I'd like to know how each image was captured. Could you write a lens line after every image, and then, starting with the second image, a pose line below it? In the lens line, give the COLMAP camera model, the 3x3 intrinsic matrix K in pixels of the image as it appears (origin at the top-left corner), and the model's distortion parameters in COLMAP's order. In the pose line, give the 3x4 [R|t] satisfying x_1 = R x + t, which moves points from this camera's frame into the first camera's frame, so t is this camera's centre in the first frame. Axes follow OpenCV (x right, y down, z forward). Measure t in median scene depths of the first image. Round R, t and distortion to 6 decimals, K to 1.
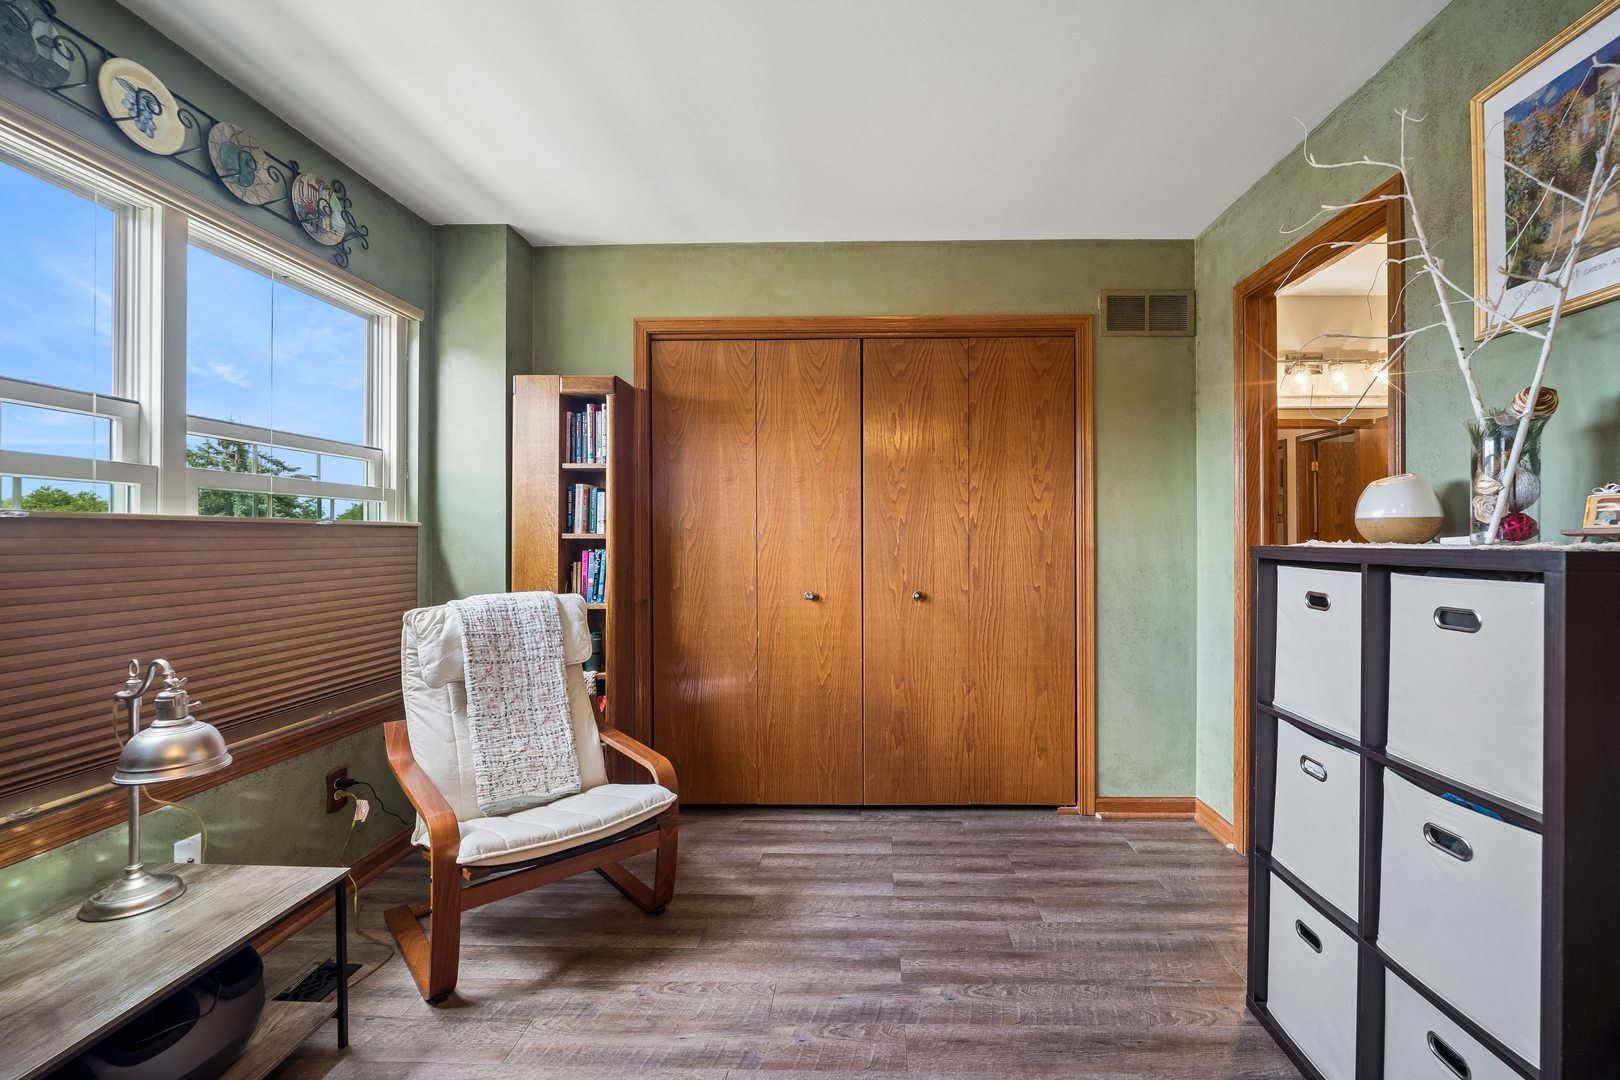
lens RADIAL K [[682.7, 0, 815.1], [0, 682.7, 541.2], [0, 0, 1]] dist [-0.001693, -0.000173]
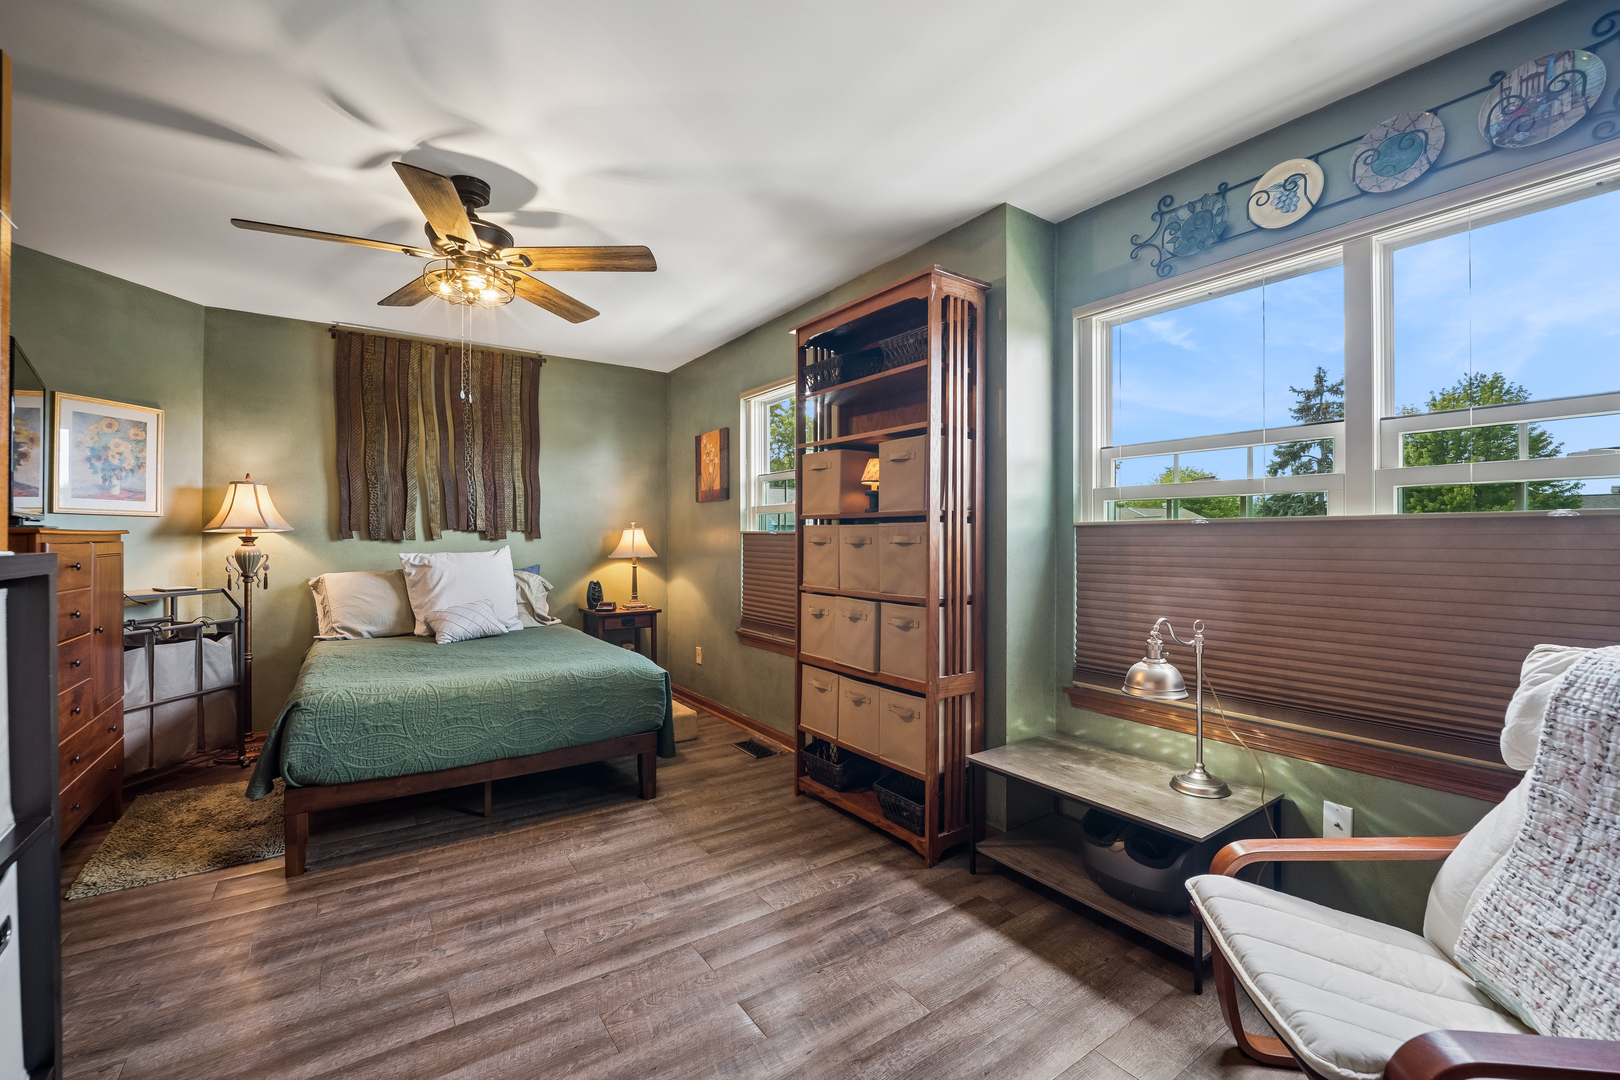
lens RADIAL K [[682.7, 0, 815.1], [0, 682.7, 541.2], [0, 0, 1]] dist [-0.001693, -0.000173]
pose [[-0.779719, 0.007813, -0.626081, 0.370606], [0.007383, 0.999967, 0.003284, -0.006074], [0.626086, -0.002062, -0.779751, 1.105981]]
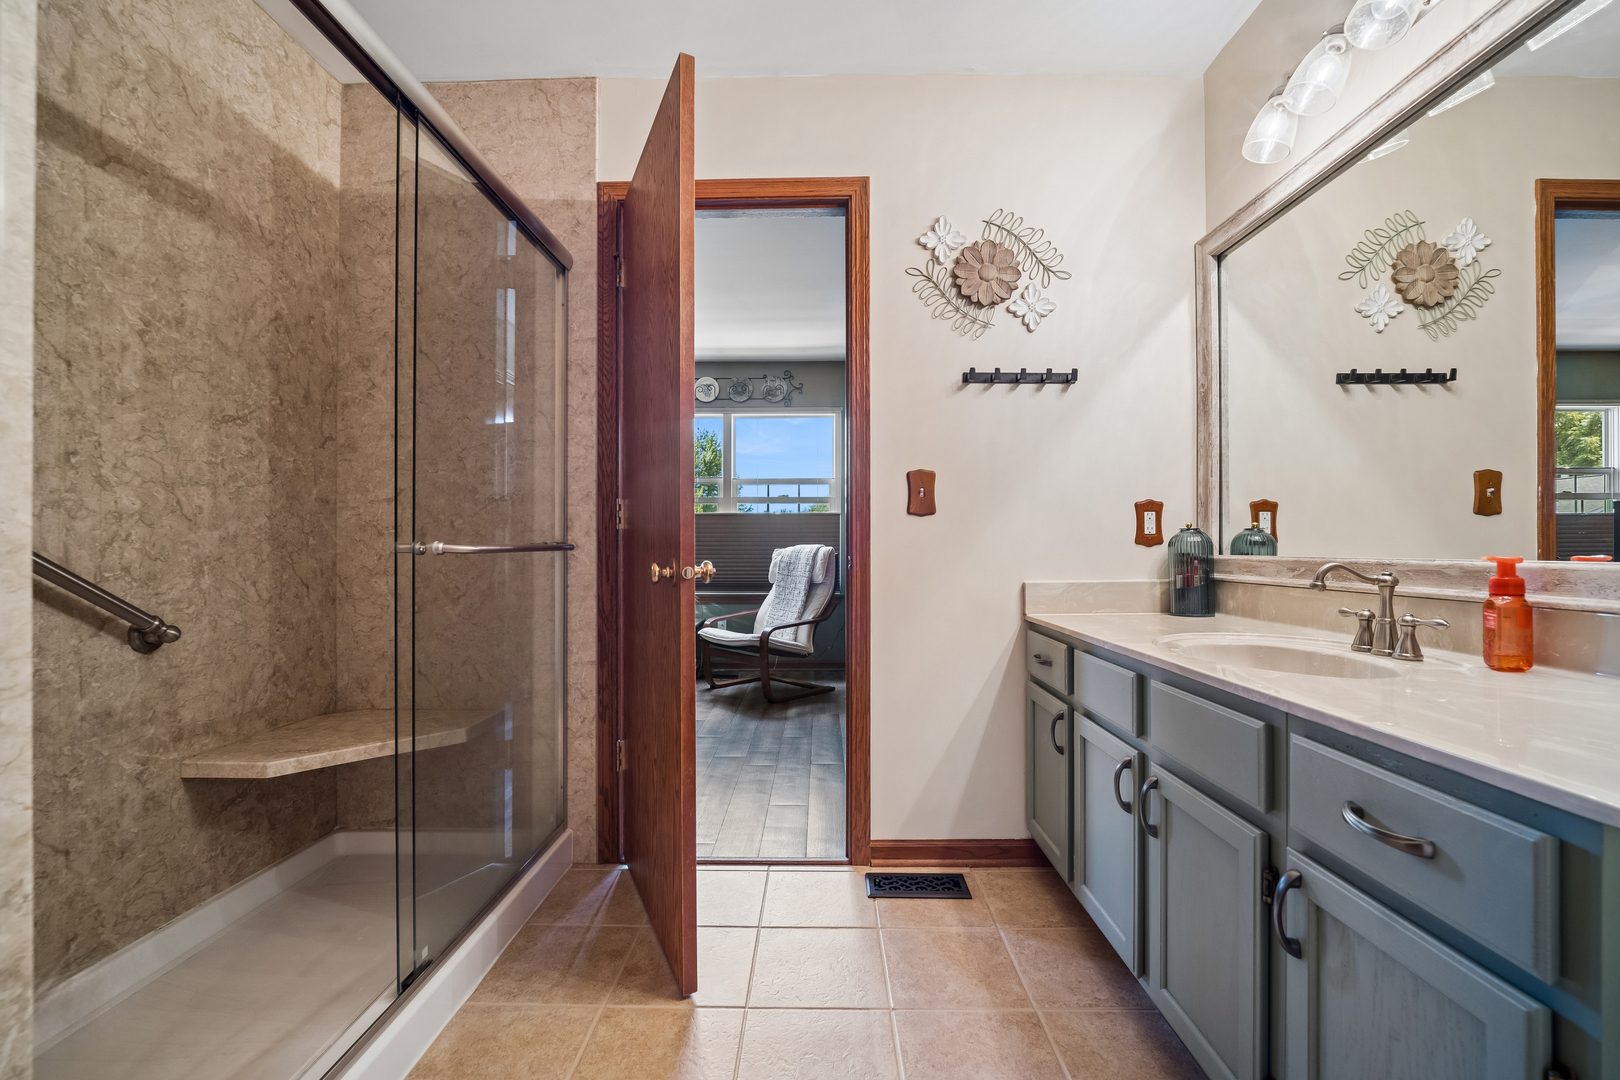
lens RADIAL K [[682.7, 0, 815.1], [0, 682.7, 541.2], [0, 0, 1]] dist [-0.001693, -0.000173]
pose [[0.035506, 0.003762, -0.999362, 1.804056], [0.000678, 0.999993, 0.003789, 0.065630], [0.999369, -0.000812, 0.035503, 1.082793]]
